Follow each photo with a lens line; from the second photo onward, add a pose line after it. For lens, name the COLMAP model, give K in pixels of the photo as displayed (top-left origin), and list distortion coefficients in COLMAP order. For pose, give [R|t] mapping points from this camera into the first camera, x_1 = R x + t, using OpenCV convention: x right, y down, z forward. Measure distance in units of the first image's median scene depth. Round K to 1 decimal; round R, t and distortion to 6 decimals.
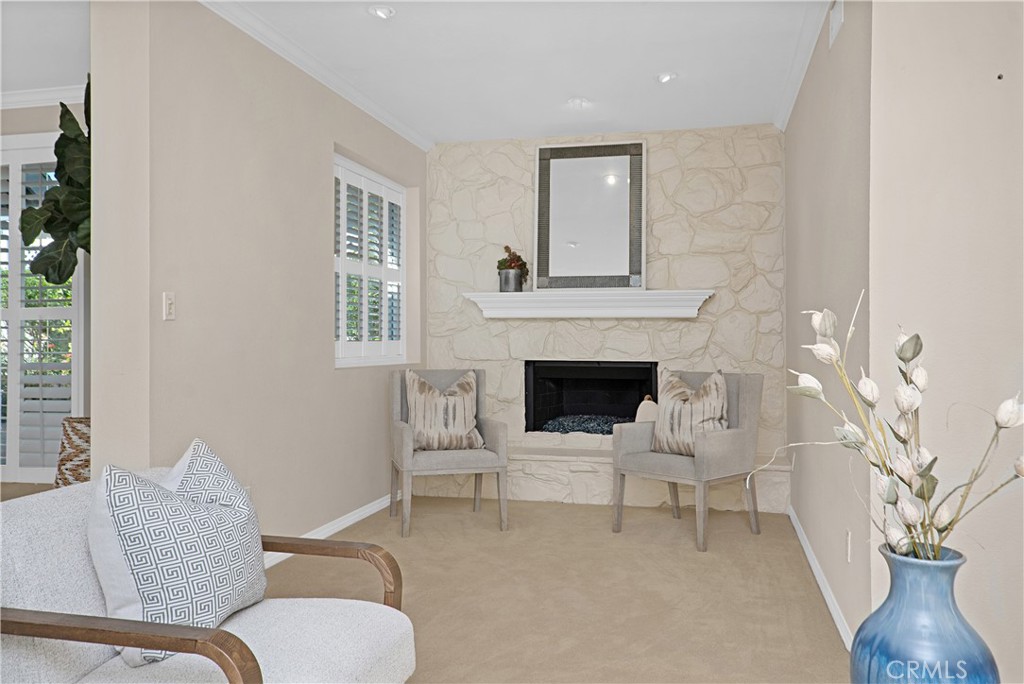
lens RADIAL K [[809.9, 0, 510.0], [0, 809.9, 328.2], [0, 0, 1]] dist [0.002064, -0.000381]
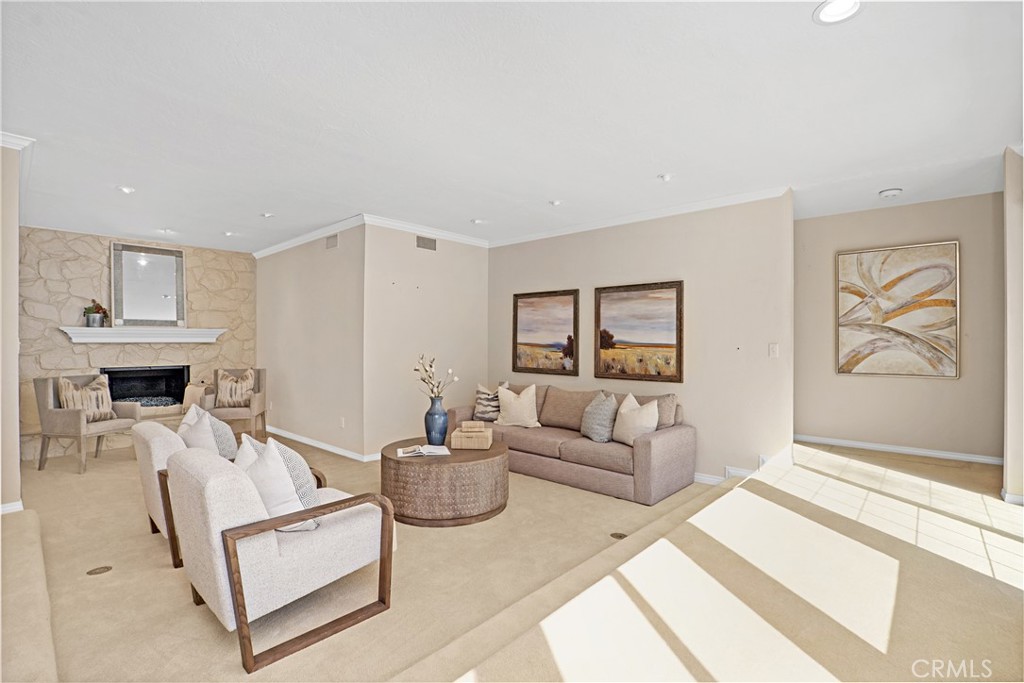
lens RADIAL K [[474.2, 0, 513.4], [0, 474.2, 343.9], [0, 0, 1]] dist [-0.025862, 0.001095]
pose [[0.466207, -0.007082, 0.884647, -0.454923], [-0.006940, 0.999908, 0.011662, -0.028270], [-0.884648, -0.011576, 0.466115, -0.209320]]
